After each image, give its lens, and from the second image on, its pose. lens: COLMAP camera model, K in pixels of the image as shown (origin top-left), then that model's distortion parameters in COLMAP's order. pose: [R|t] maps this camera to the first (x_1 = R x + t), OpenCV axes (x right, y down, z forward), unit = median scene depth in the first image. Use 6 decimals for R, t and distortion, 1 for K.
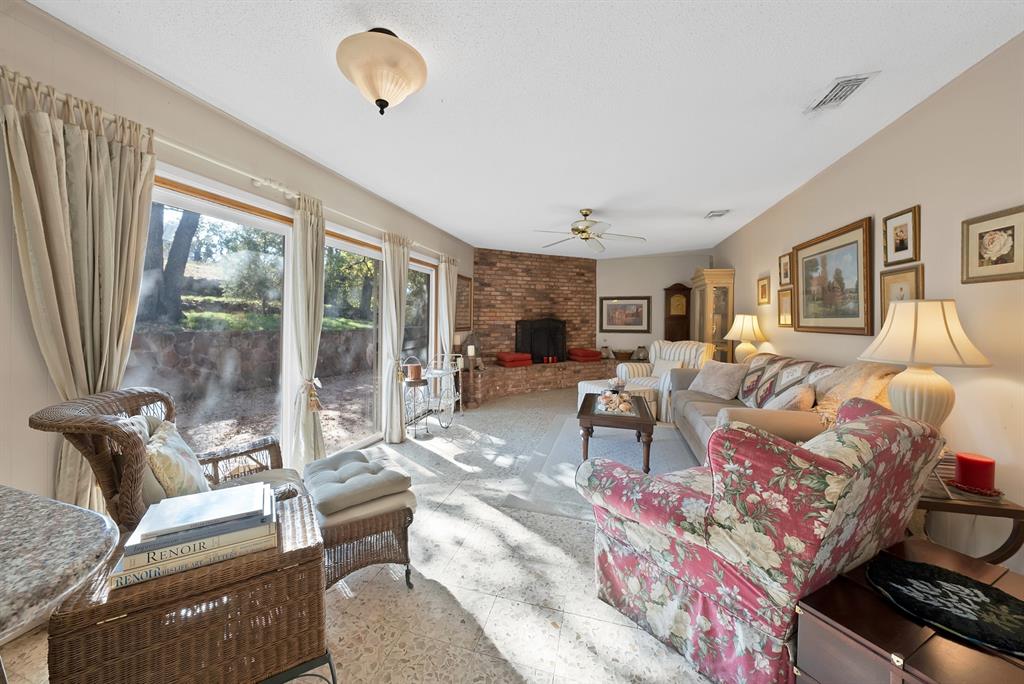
lens RADIAL K [[365.2, 0, 491.2], [0, 365.2, 316.9], [0, 0, 1]] dist [-0.021447, 0.000144]
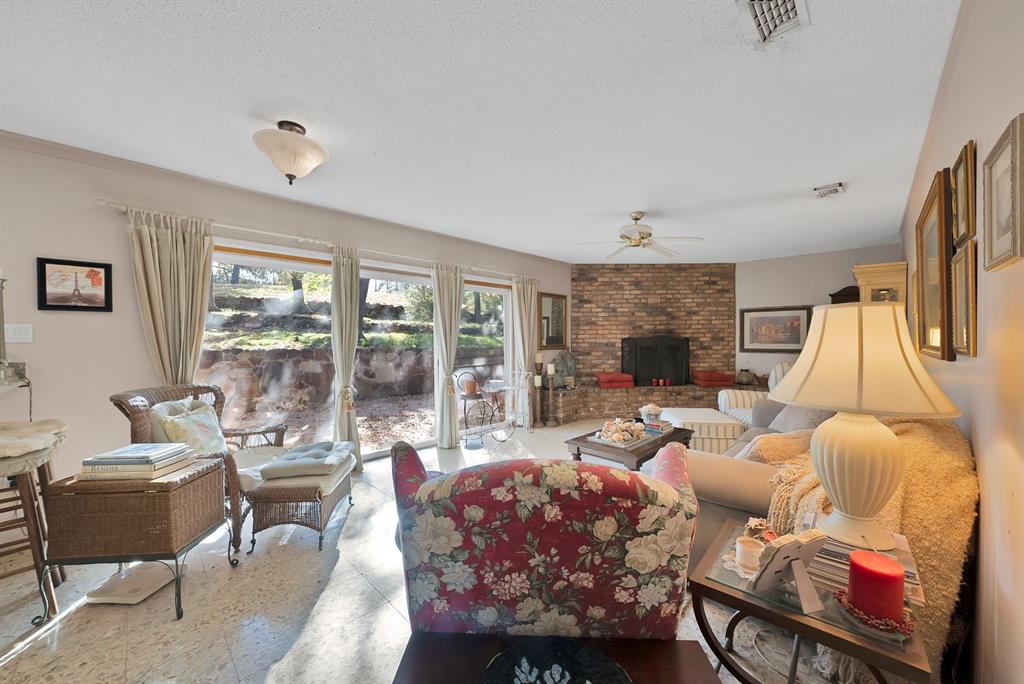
lens RADIAL K [[368.6, 0, 503.4], [0, 368.6, 337.5], [0, 0, 1]] dist [-0.029963, 0.007094]
pose [[0.892928, -0.006931, -0.450147, 0.225407], [0.010420, 0.999932, 0.005274, -0.000390], [0.450080, -0.009399, 0.892939, 0.036531]]
